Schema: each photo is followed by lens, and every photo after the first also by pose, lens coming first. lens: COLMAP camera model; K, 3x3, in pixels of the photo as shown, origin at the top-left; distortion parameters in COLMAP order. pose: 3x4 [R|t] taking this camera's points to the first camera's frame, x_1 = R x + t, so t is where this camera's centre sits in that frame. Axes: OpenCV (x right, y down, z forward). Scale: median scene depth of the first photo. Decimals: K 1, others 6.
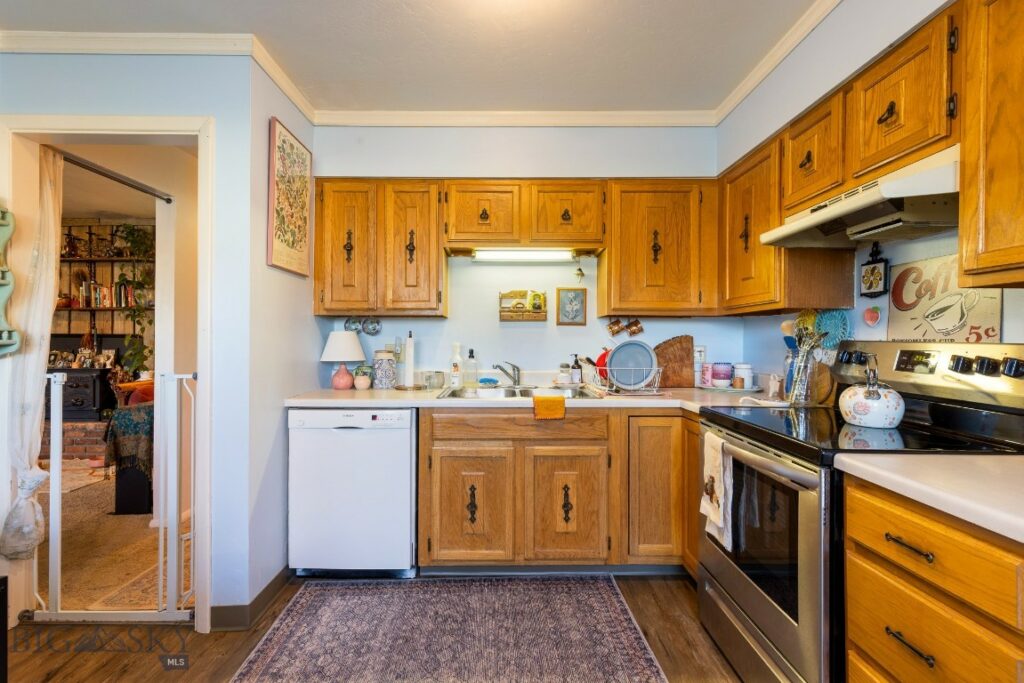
lens RADIAL K [[468.1, 0, 513.6], [0, 468.1, 335.1], [0, 0, 1]] dist [0.009275, -0.000677]
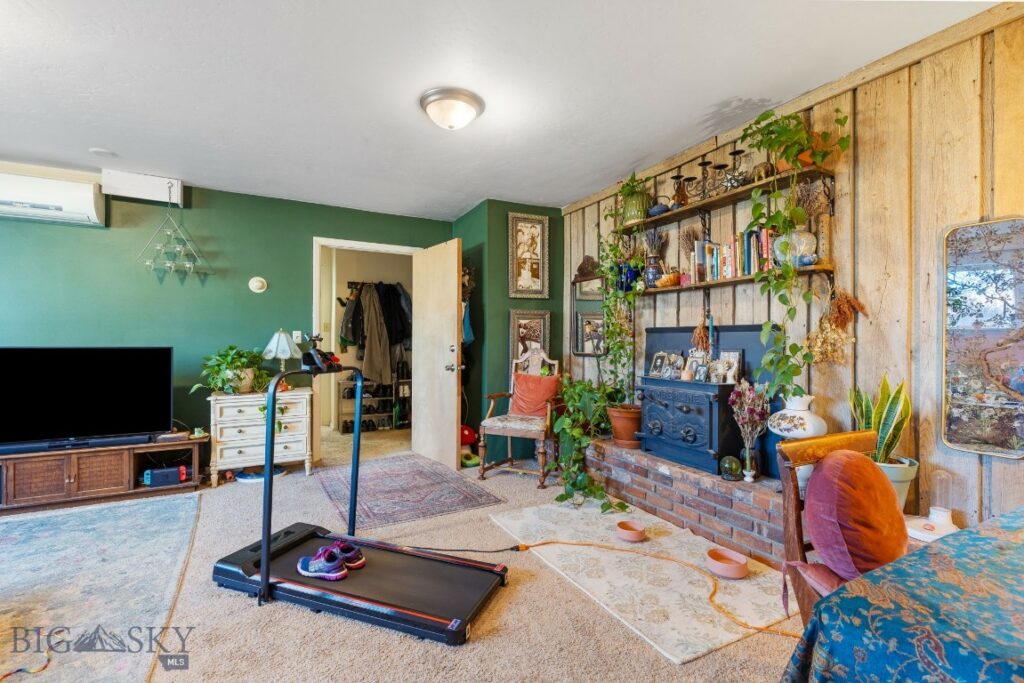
lens RADIAL K [[458.5, 0, 515.9], [0, 458.5, 341.6], [0, 0, 1]] dist [0.009457, -0.000645]
pose [[0.458937, -0.001342, -0.888468, -0.475520], [-0.000838, 0.999998, -0.001944, 0.019646], [0.888468, 0.001637, 0.458935, 0.503495]]
